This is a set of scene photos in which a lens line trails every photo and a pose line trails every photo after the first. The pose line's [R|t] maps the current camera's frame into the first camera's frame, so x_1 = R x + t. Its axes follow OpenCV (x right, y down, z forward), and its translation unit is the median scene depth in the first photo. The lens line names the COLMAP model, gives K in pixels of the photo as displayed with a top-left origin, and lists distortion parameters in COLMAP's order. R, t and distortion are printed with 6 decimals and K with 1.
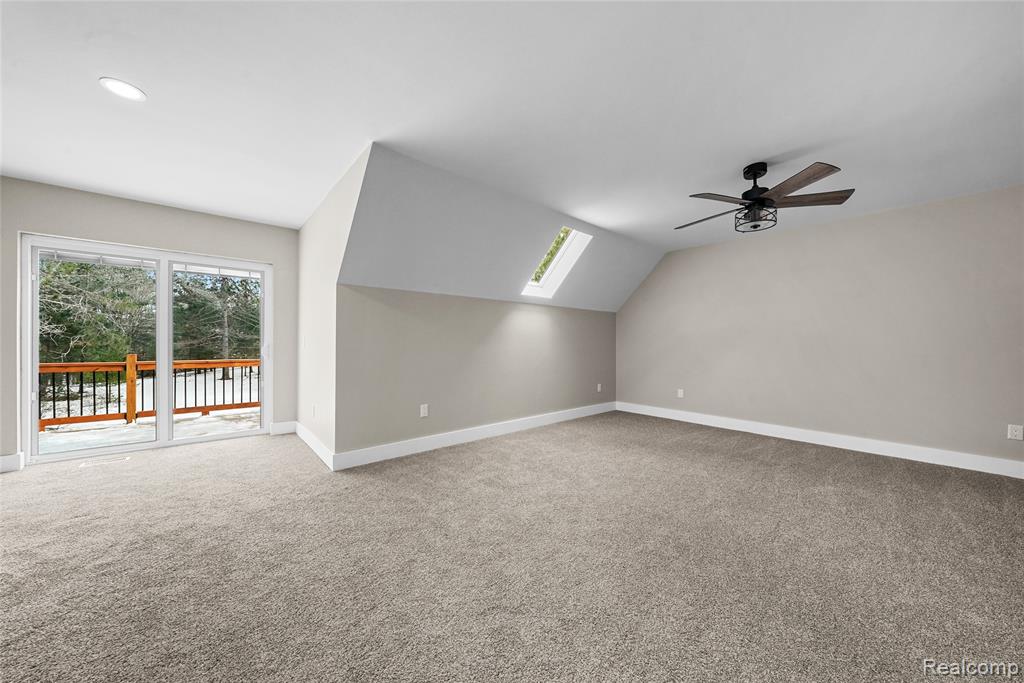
lens RADIAL K [[354.4, 0, 509.0], [0, 354.4, 341.5], [0, 0, 1]] dist [-0.007316, 0.000026]
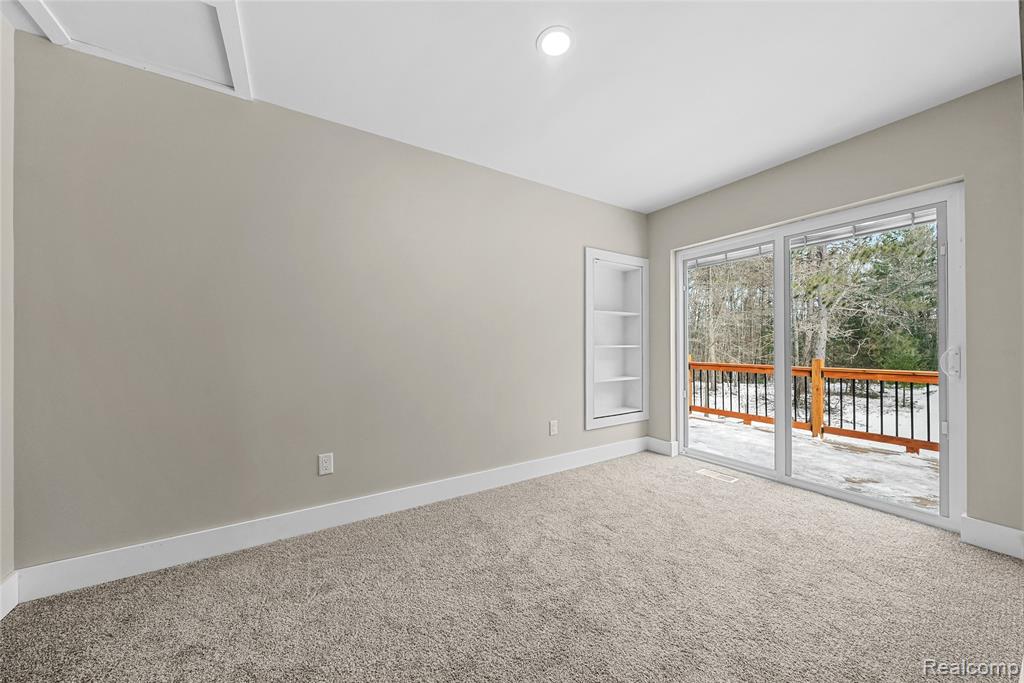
lens RADIAL K [[354.4, 0, 513.4], [0, 354.4, 343.9], [0, 0, 1]] dist [-0.007316, 0.000026]
pose [[-0.142664, -0.007793, -0.989740, -0.097884], [0.008153, 0.999926, -0.009048, 0.001561], [0.989738, -0.009361, -0.142590, 0.381344]]
